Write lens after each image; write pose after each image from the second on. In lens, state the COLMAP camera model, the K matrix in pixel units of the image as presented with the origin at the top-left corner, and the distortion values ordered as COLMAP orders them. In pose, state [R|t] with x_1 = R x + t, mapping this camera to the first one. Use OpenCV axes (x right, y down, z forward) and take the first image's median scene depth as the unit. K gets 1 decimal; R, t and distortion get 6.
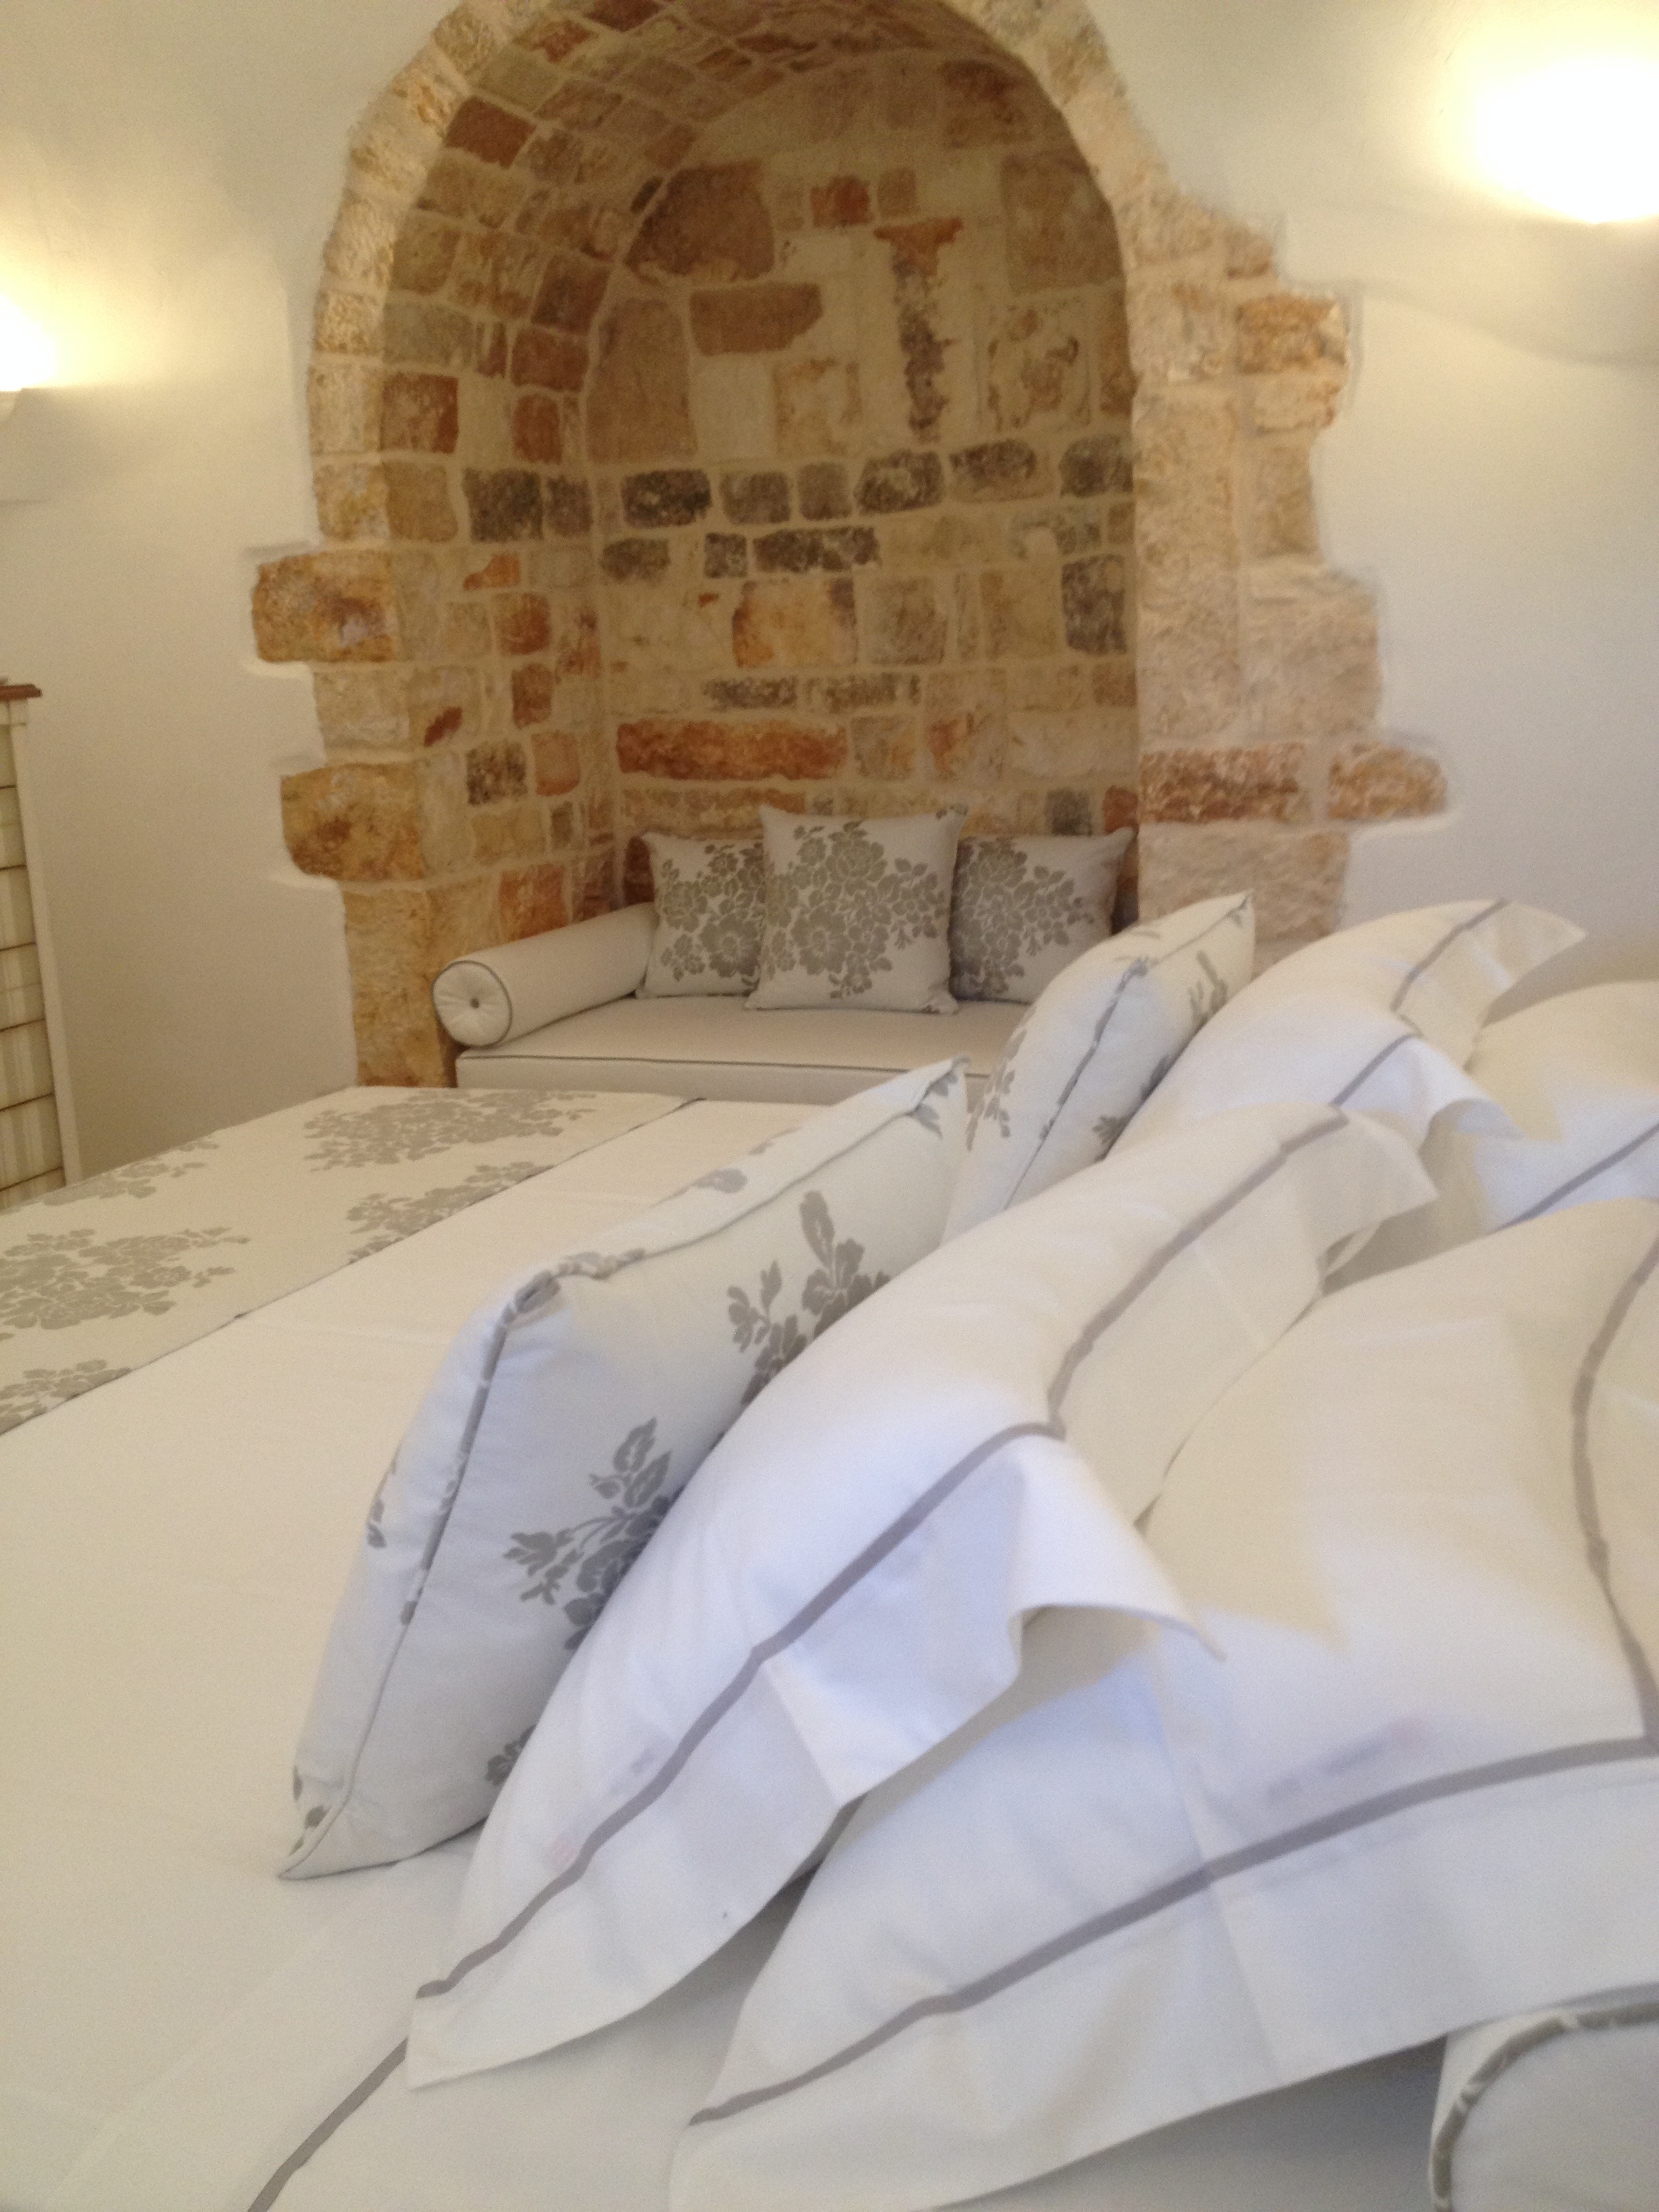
lens RADIAL K [[2070.5, 0, 826.7], [0, 2070.5, 1111.9], [0, 0, 1]] dist [0.032690, 0.000000]
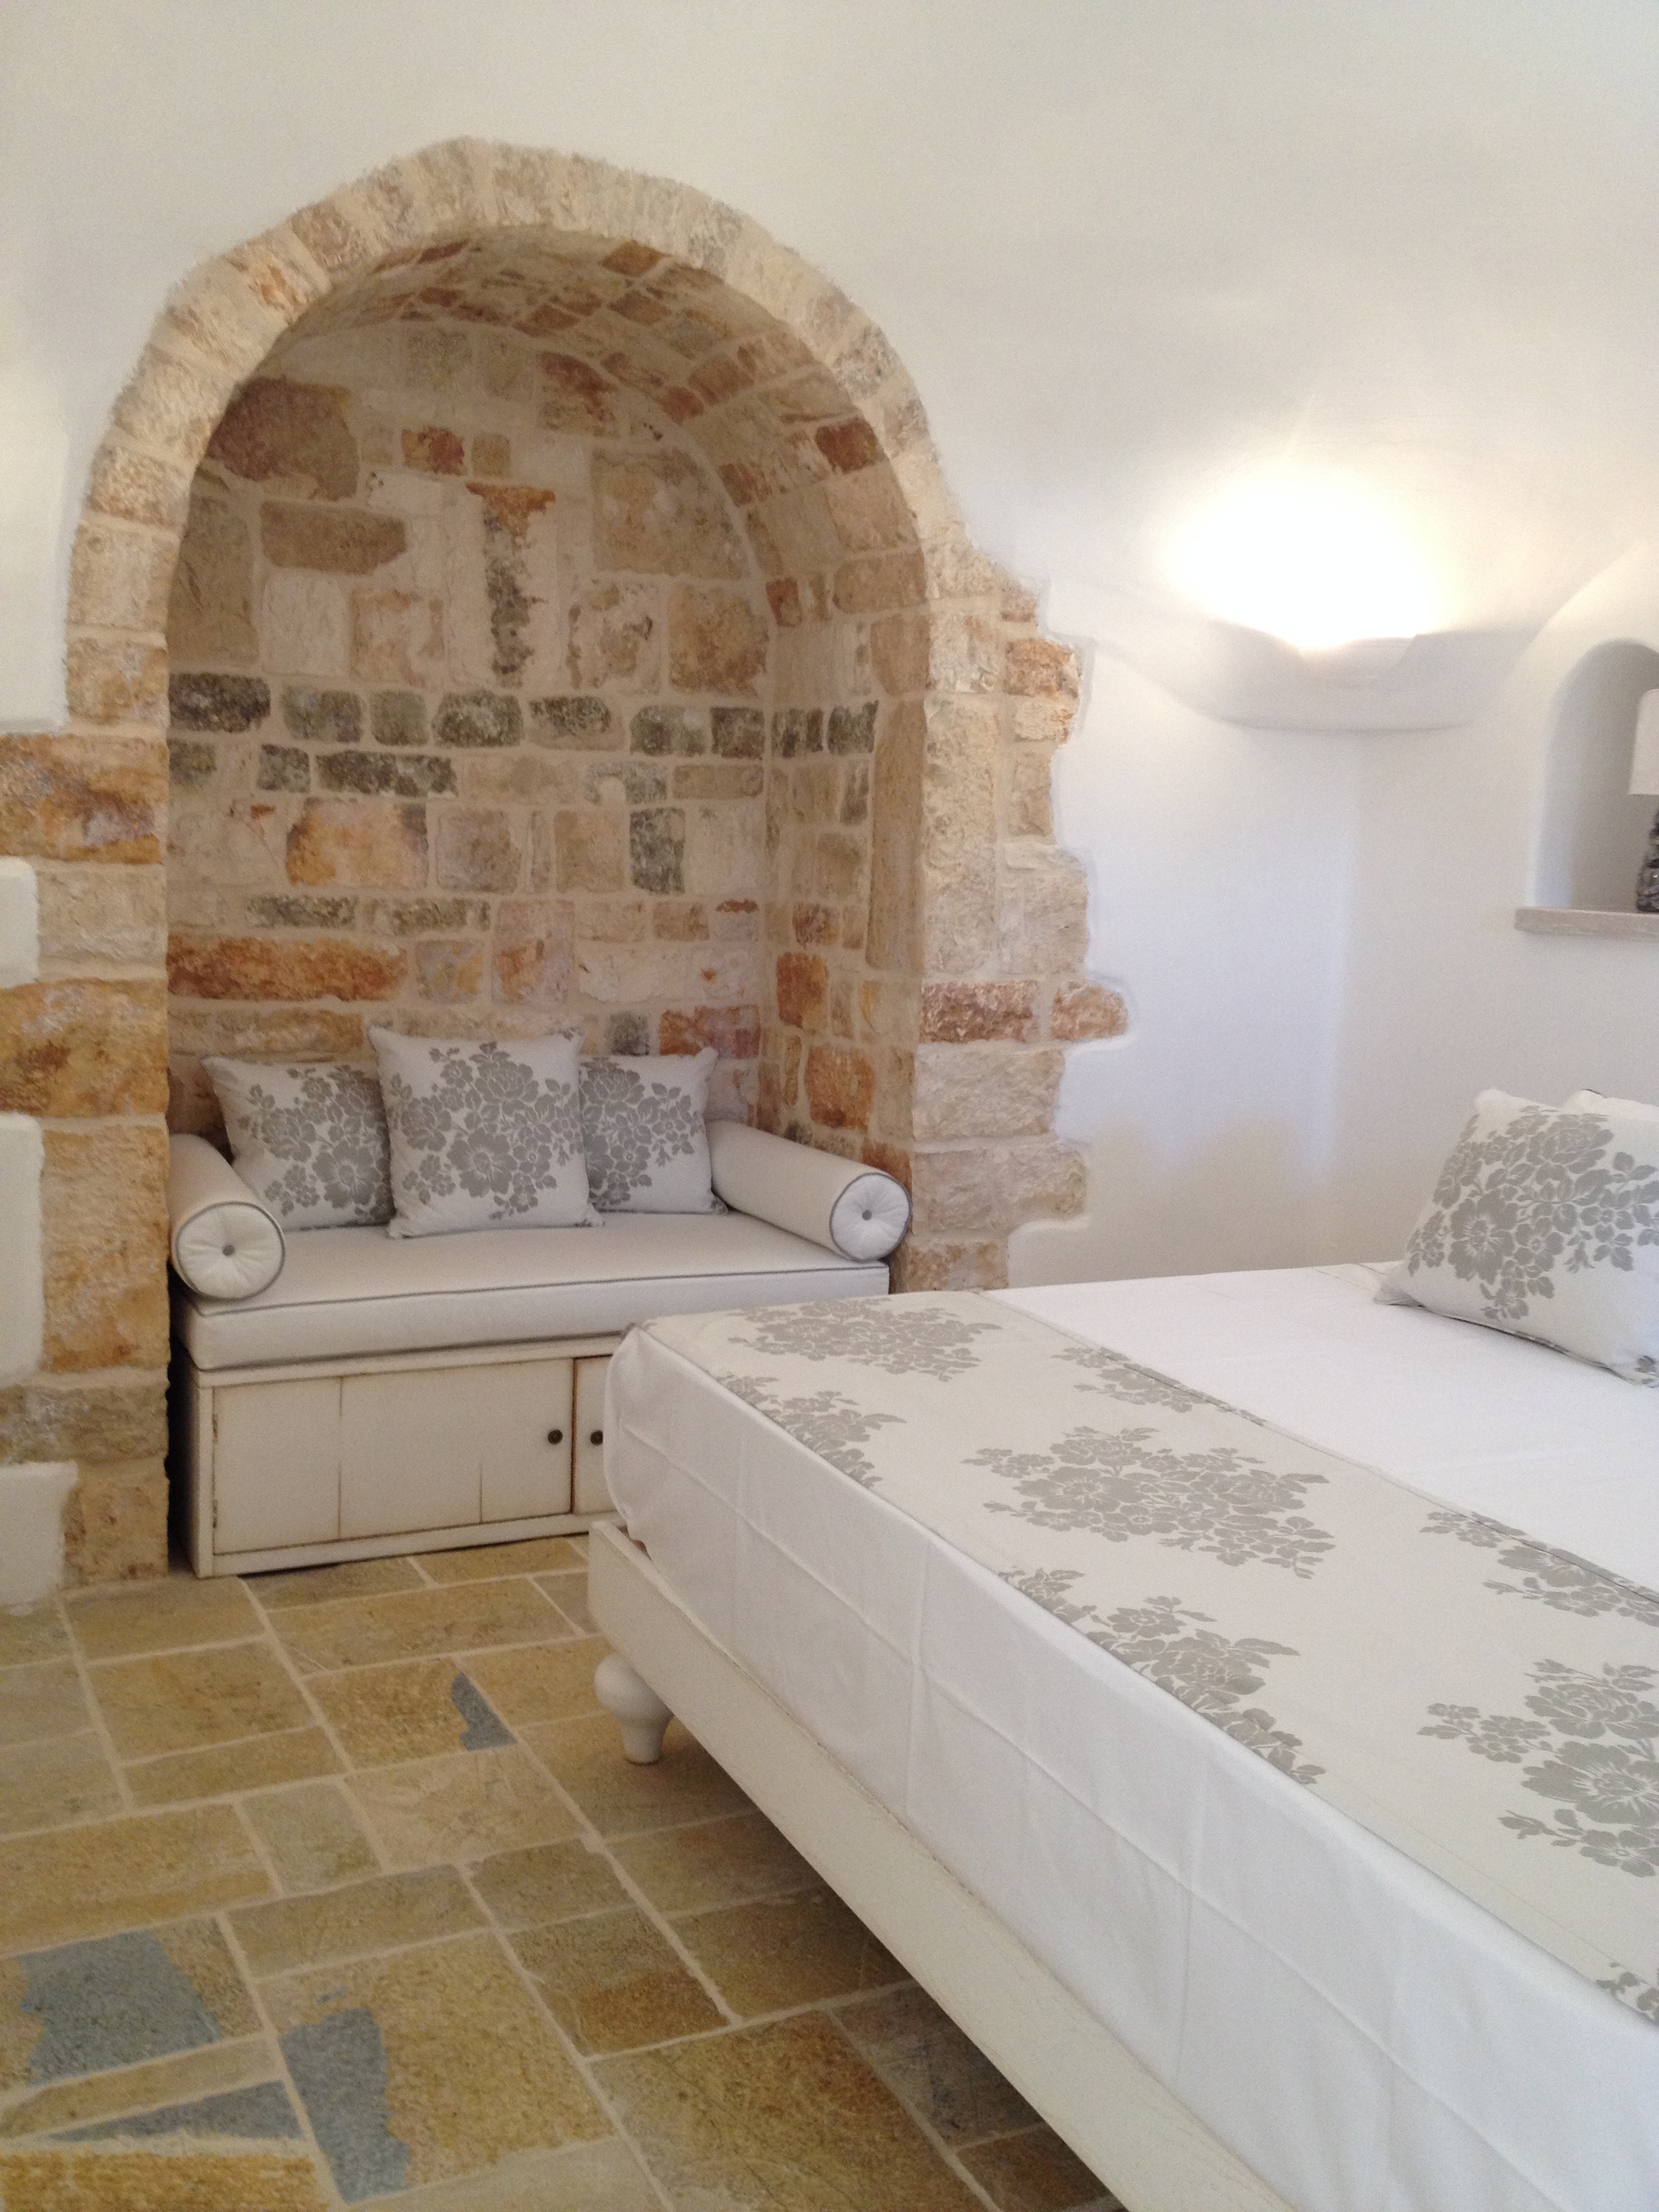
lens RADIAL K [[2070.5, 0, 827.0], [0, 2070.5, 1112.3], [0, 0, 1]] dist [0.032690, 0.000000]
pose [[0.664302, -0.030804, 0.746829, -0.662009], [0.108353, 0.992565, -0.055440, -0.034117], [-0.739569, 0.117750, 0.662701, 0.219312]]
